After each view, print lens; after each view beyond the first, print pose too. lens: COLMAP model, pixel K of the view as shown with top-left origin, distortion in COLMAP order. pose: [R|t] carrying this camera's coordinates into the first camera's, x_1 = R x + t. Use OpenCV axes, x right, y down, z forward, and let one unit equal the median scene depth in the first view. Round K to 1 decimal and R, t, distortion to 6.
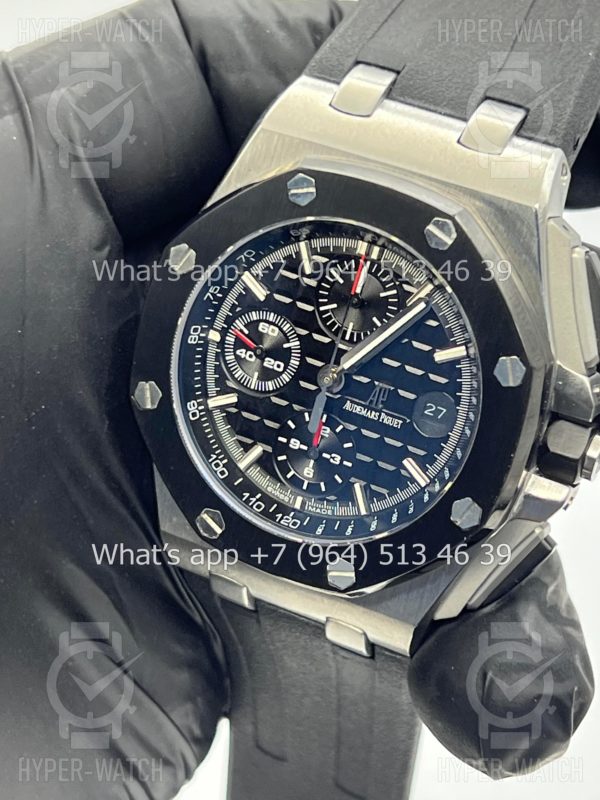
lens RADIAL K [[1850.3, 0, 294.5], [0, 1850.3, 406.3], [0, 0, 1]] dist [0.201861, 0.000000]
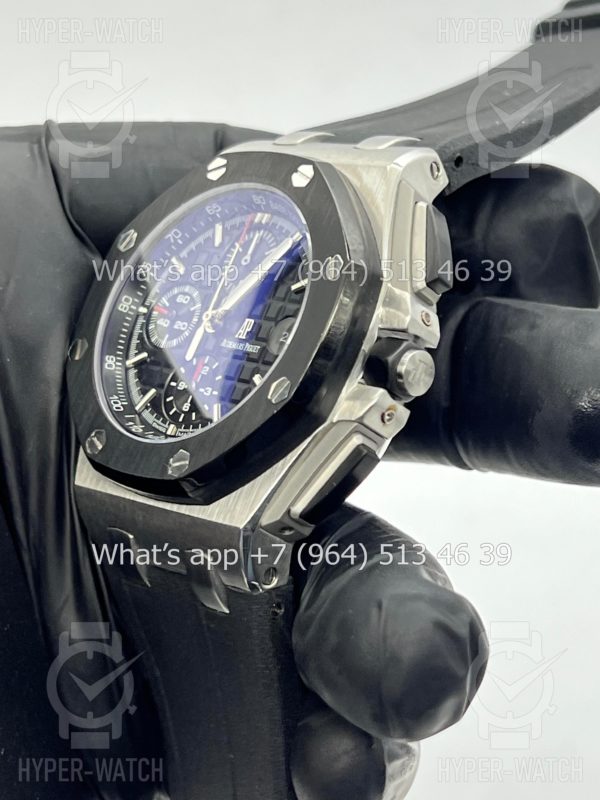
lens RADIAL K [[1850.3, 0, 300.9], [0, 1850.3, 394.2], [0, 0, 1]] dist [0.201861, 0.000000]
pose [[0.937788, 0.032876, -0.345650, 0.463108], [-0.213442, 0.839776, -0.499218, 0.578195], [0.273856, 0.541937, 0.794549, 0.129434]]
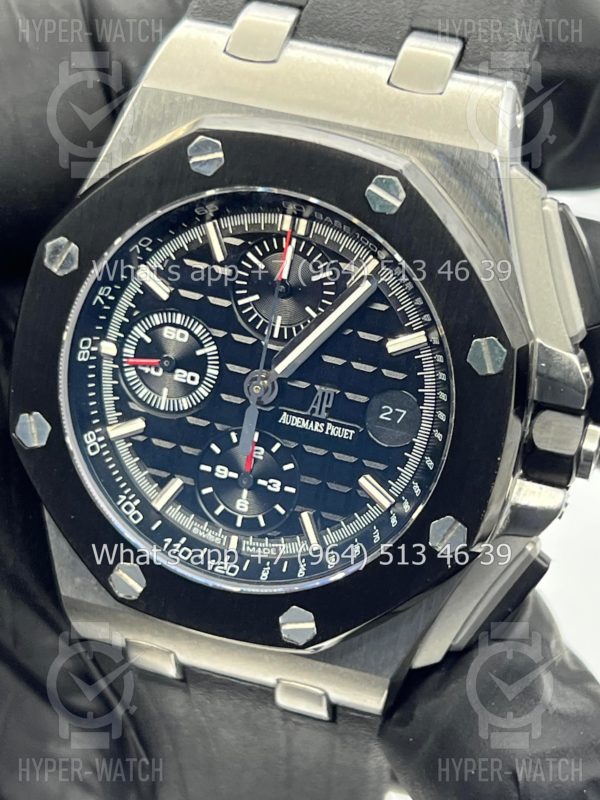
lens RADIAL K [[1850.3, 0, 305.8], [0, 1850.3, 406.8], [0, 0, 1]] dist [0.201861, 0.000000]
pose [[0.989356, -0.097326, 0.108180, -0.048996], [0.098373, 0.995140, -0.004371, -0.000939], [-0.107229, 0.014966, 0.994122, 0.190376]]
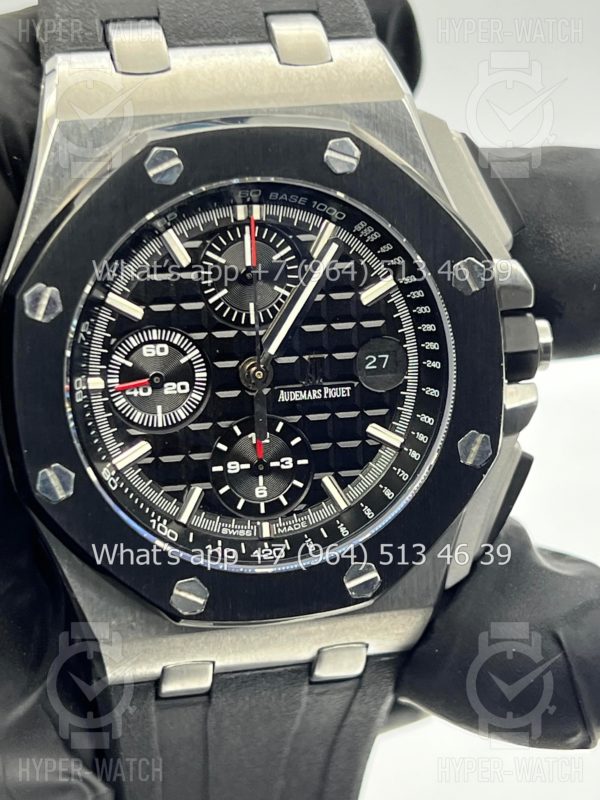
lens RADIAL K [[1850.3, 0, 302.8], [0, 1850.3, 397.2], [0, 0, 1]] dist [0.201861, 0.000000]
pose [[0.796633, -0.366186, 0.480919, -0.367315], [0.391302, 0.918824, 0.051436, -0.039572], [-0.460715, 0.147209, 0.875255, 0.257138]]
